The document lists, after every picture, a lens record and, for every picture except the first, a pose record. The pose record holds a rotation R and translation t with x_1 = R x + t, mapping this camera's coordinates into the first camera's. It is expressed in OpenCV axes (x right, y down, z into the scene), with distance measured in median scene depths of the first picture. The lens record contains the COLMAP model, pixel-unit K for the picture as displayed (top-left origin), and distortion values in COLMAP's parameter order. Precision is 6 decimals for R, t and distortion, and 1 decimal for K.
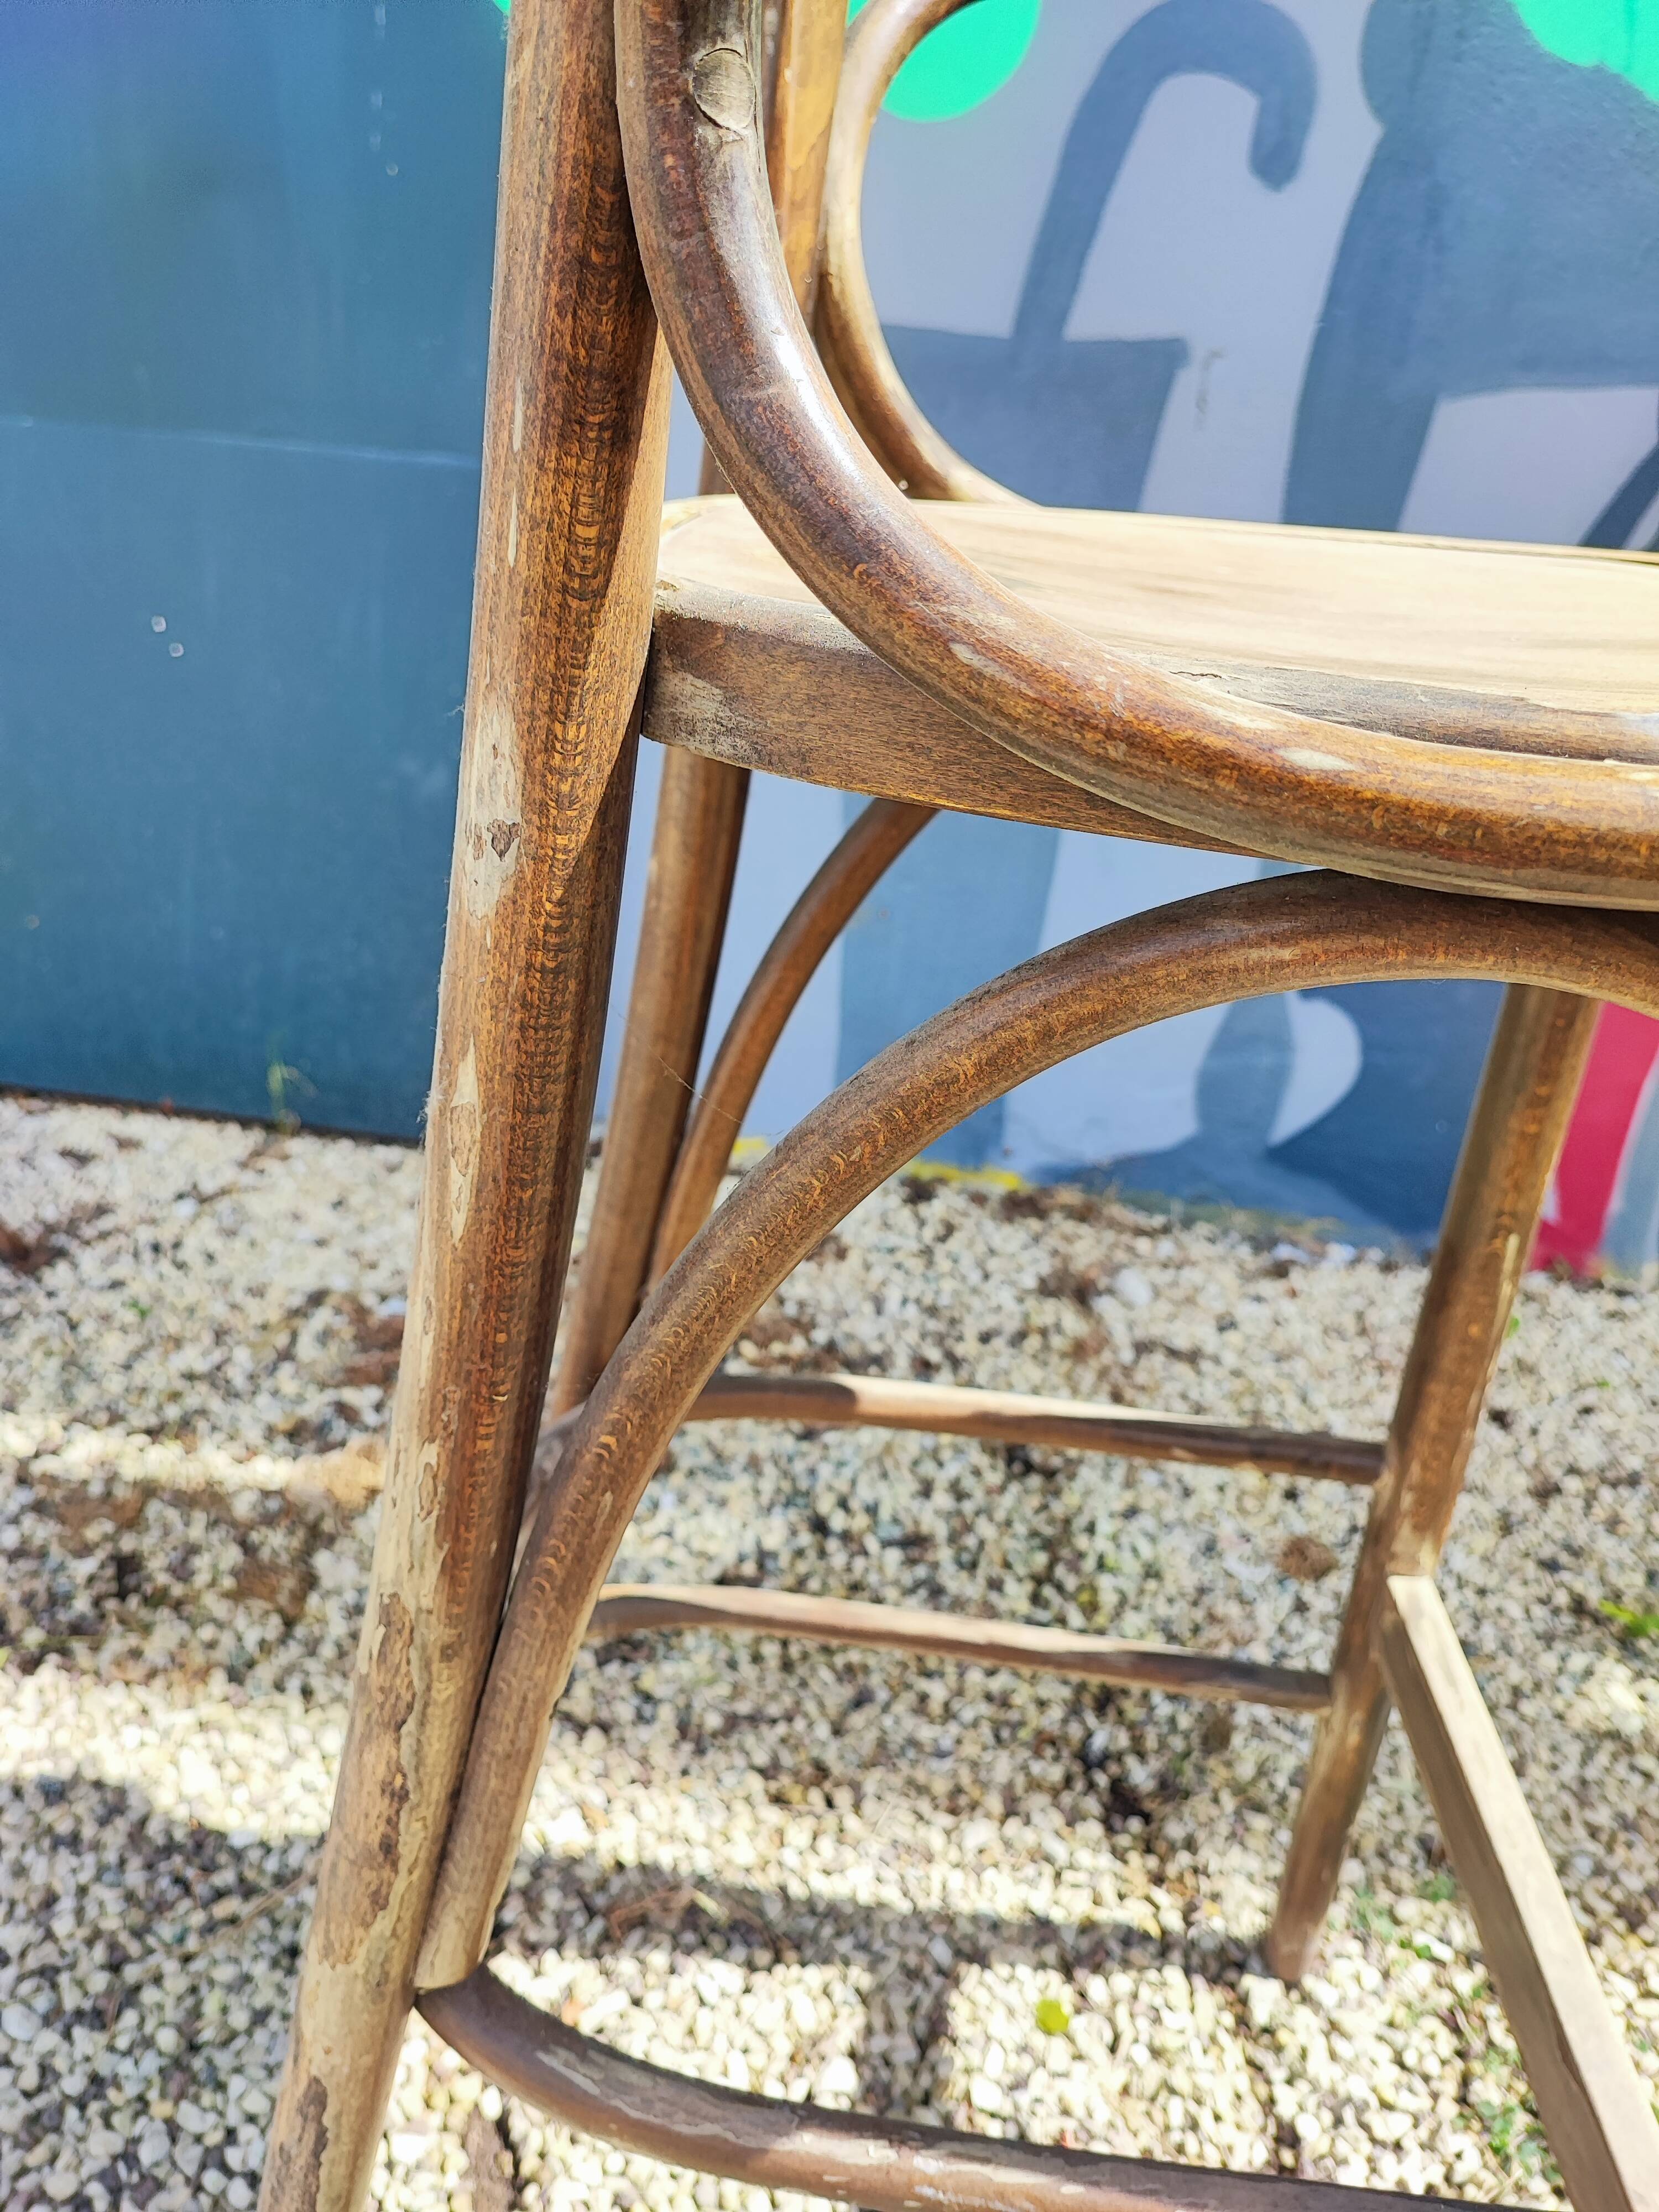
lens RADIAL K [[1629.6, 0, 817.2], [0, 1629.6, 1113.0], [0, 0, 1]] dist [0.023848, -0.045282]
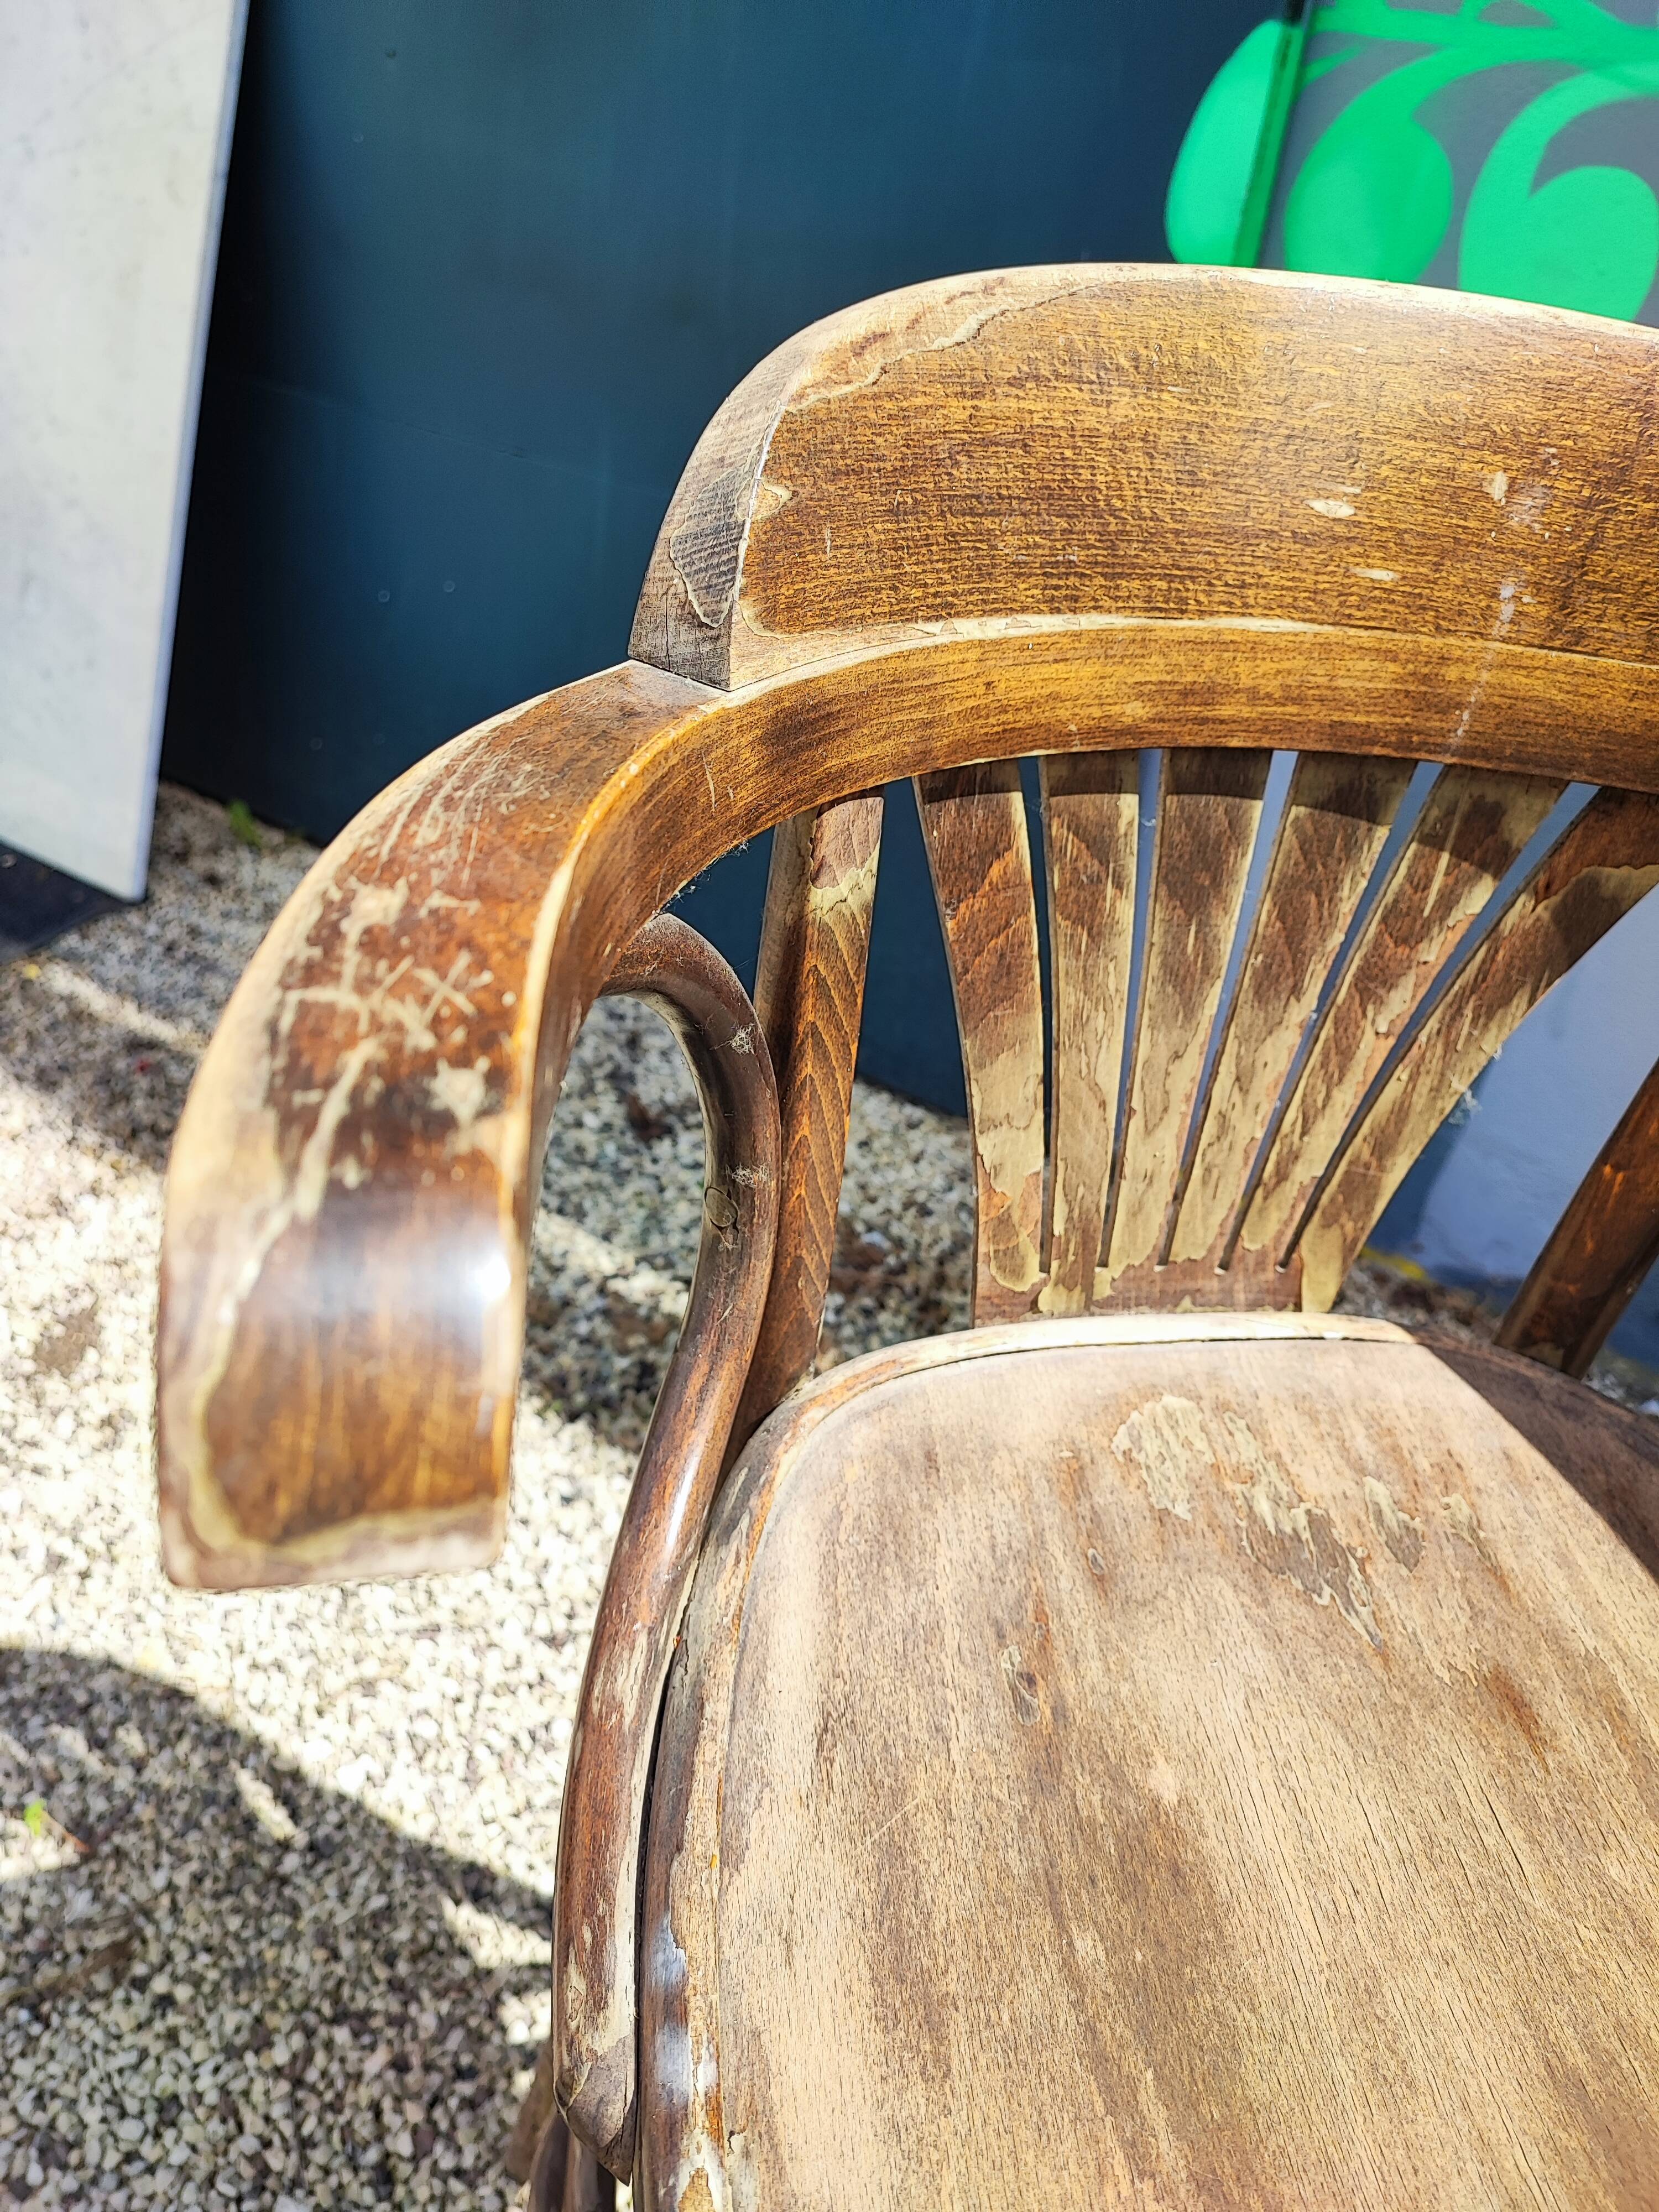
lens RADIAL K [[1629.6, 0, 822.0], [0, 1629.6, 1104.8], [0, 0, 1]] dist [0.023848, -0.045282]
pose [[0.898602, 0.246711, -0.362833, 0.175315], [-0.222052, 0.968935, 0.108896, -0.135821], [0.378427, -0.017286, 0.925470, -0.267238]]
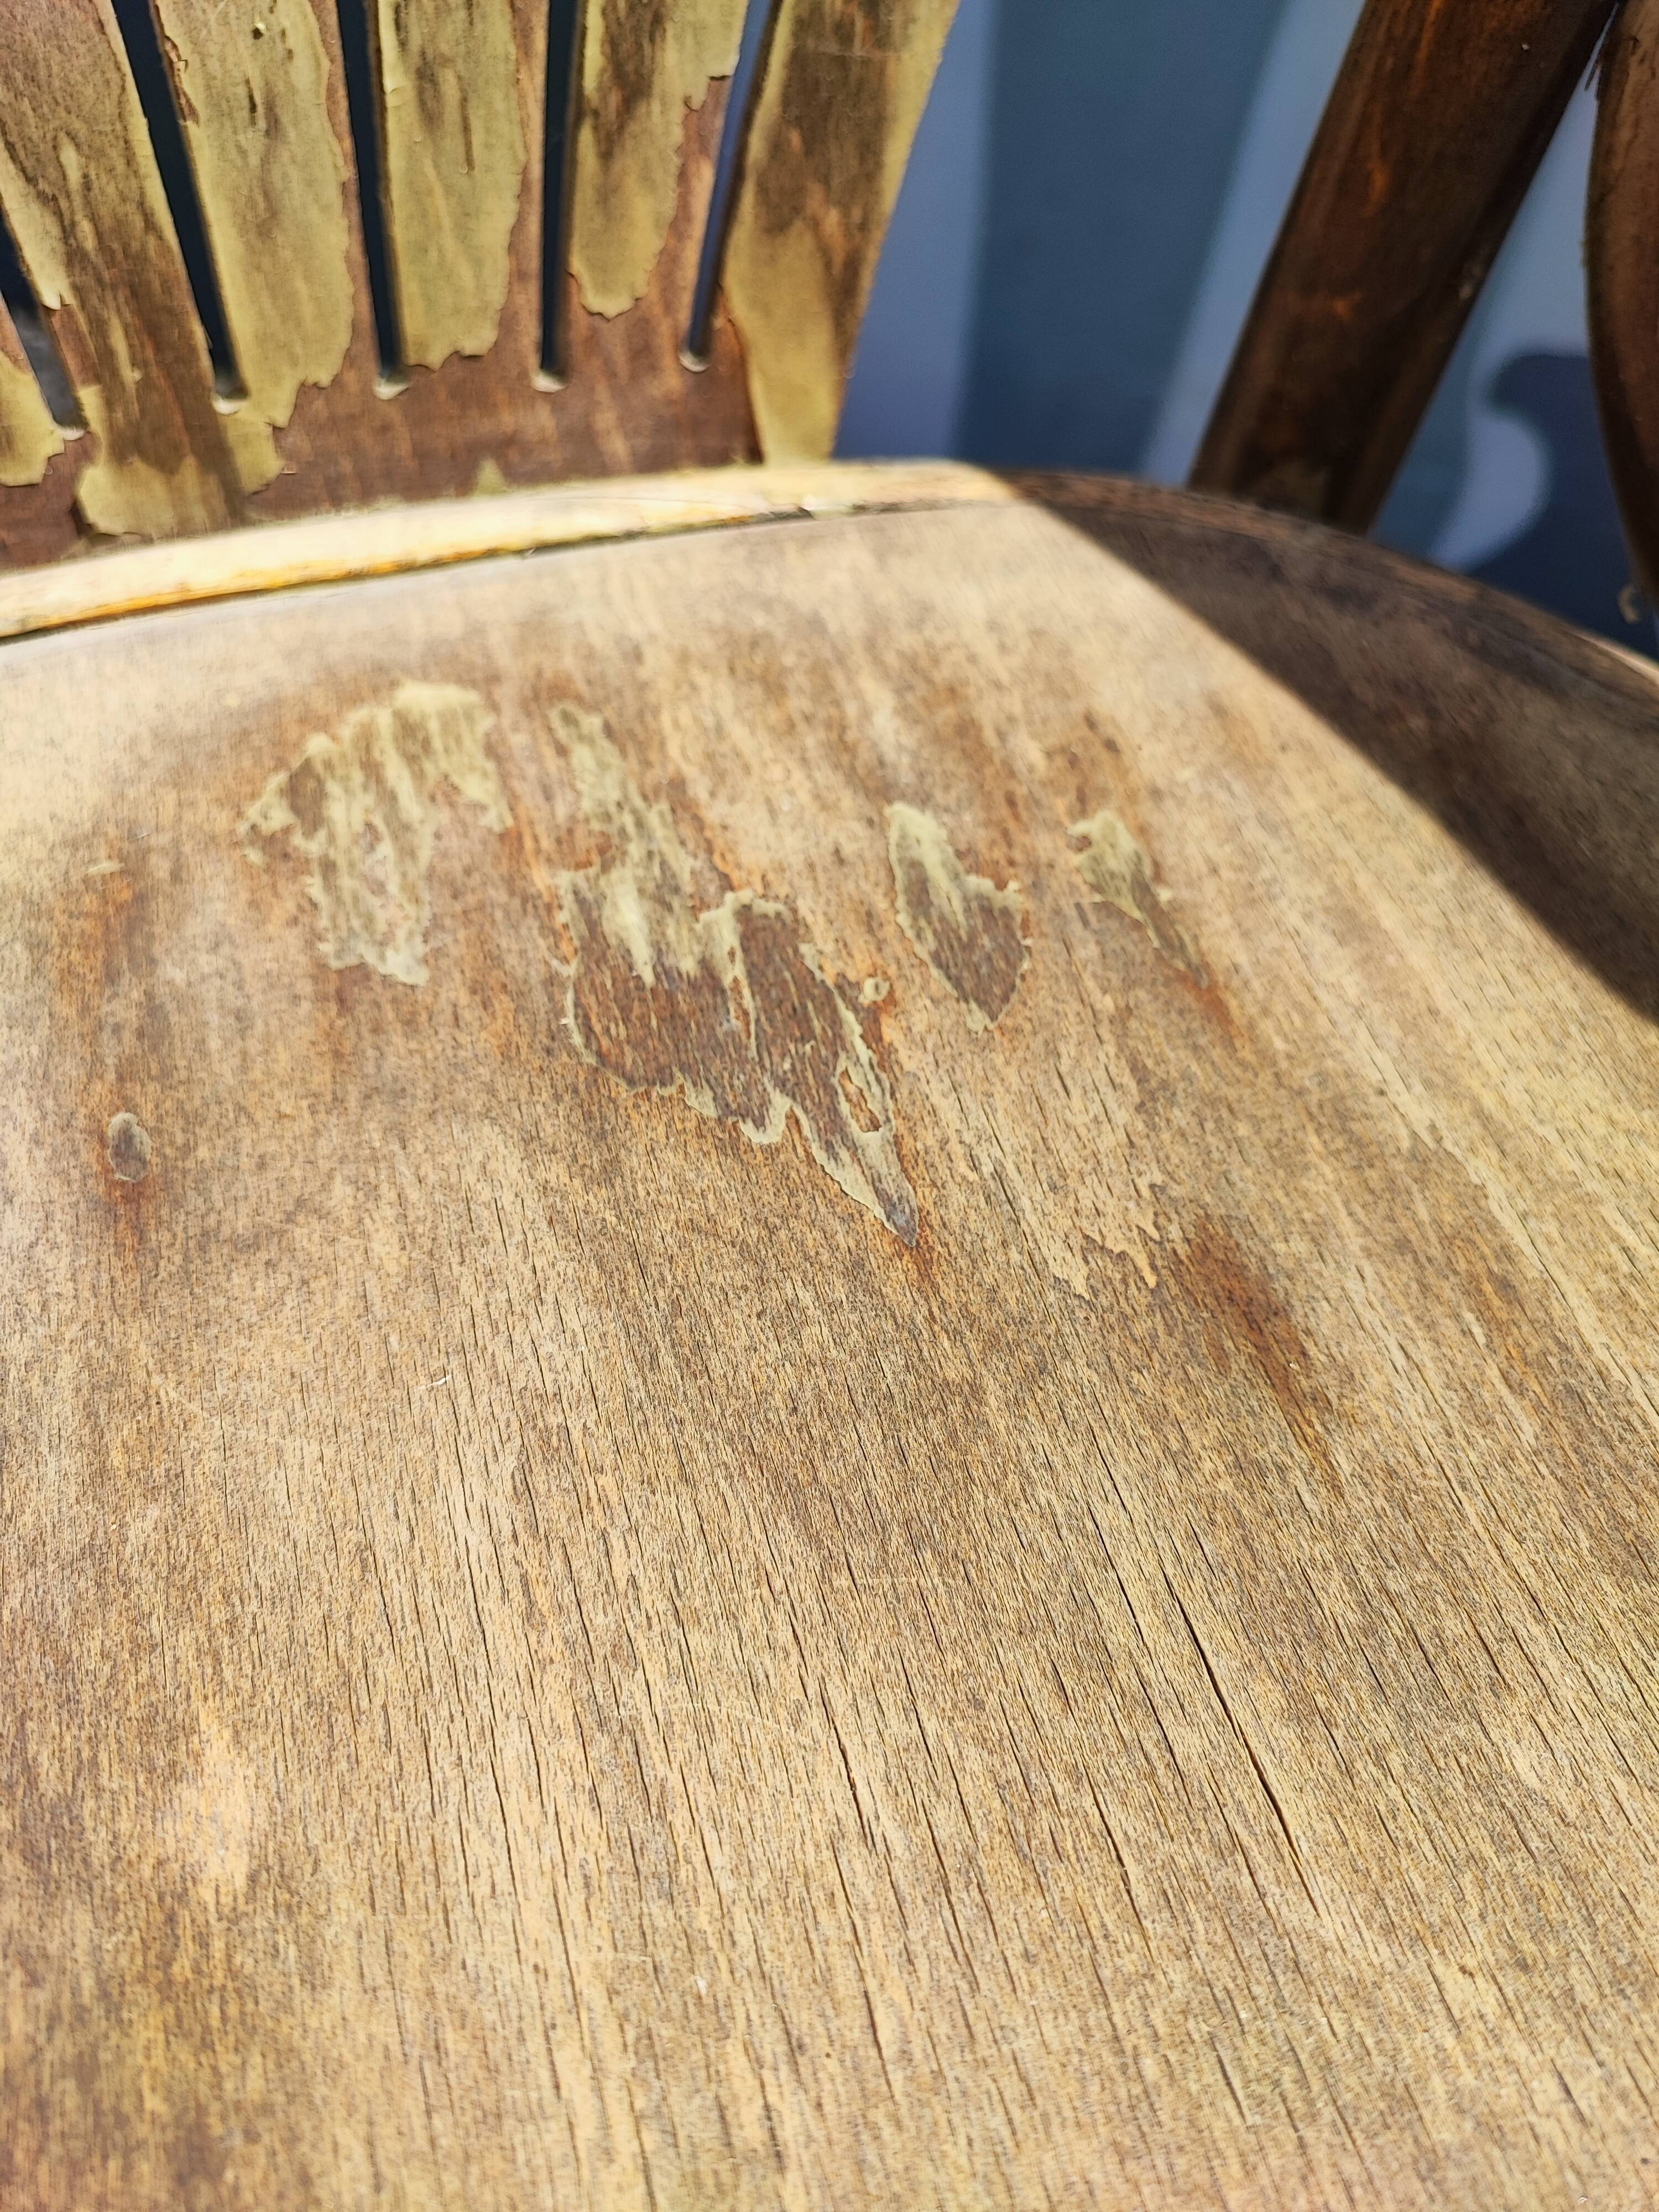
lens RADIAL K [[1700.0, 0, 814.9], [0, 1700.0, 1103.5], [0, 0, 1]] dist [-0.053194, 0.034507]
pose [[0.969922, 0.185618, -0.157473, 0.199872], [-0.108282, 0.908405, 0.403827, -0.067212], [0.218007, -0.374629, 0.901180, 0.013815]]
